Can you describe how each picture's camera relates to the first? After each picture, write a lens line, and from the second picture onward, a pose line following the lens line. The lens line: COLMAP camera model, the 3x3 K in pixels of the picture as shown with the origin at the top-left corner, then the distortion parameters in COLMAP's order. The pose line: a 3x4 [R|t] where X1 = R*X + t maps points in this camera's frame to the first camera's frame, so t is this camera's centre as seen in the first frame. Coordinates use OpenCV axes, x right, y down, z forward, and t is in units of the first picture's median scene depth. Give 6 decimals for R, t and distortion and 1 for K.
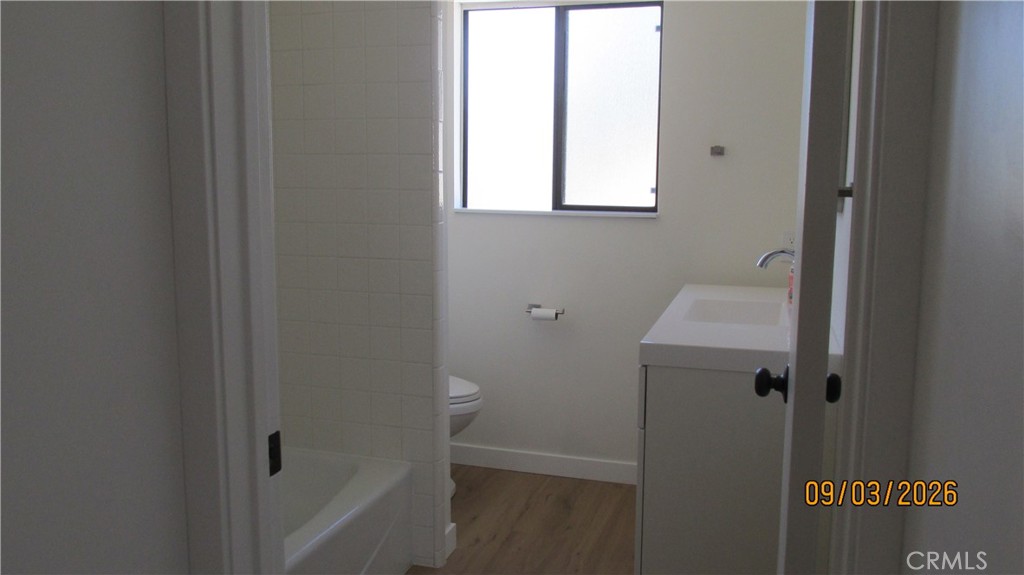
lens RADIAL K [[855.9, 0, 518.6], [0, 855.9, 289.9], [0, 0, 1]] dist [-0.026714, 0.006325]
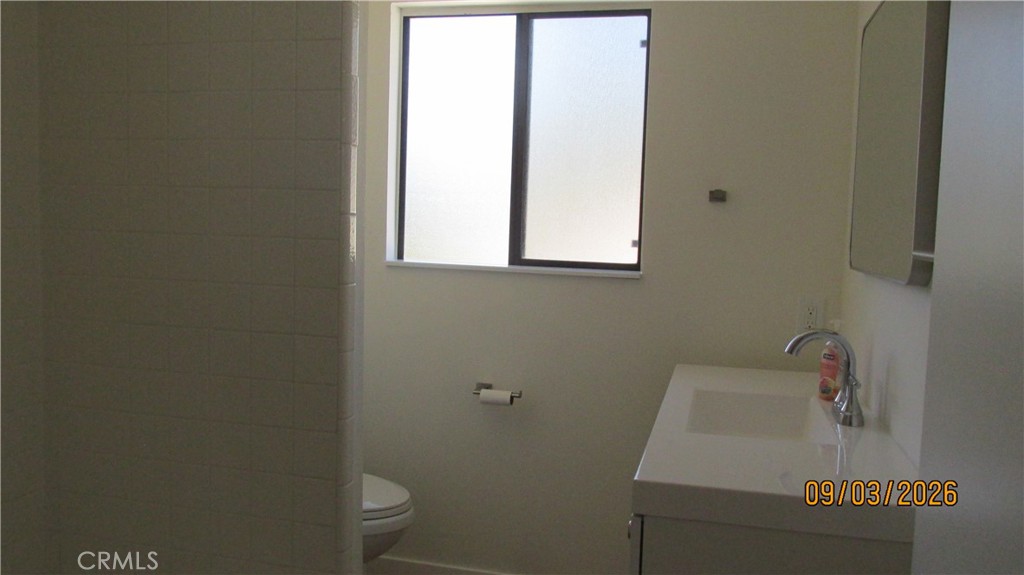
lens RADIAL K [[855.9, 0, 518.6], [0, 855.9, 289.9], [0, 0, 1]] dist [-0.026714, 0.006325]
pose [[0.998810, 0.018283, 0.045208, 0.013387], [-0.015880, 0.998470, -0.052962, -0.029603], [-0.046107, 0.052181, 0.997573, 0.213472]]
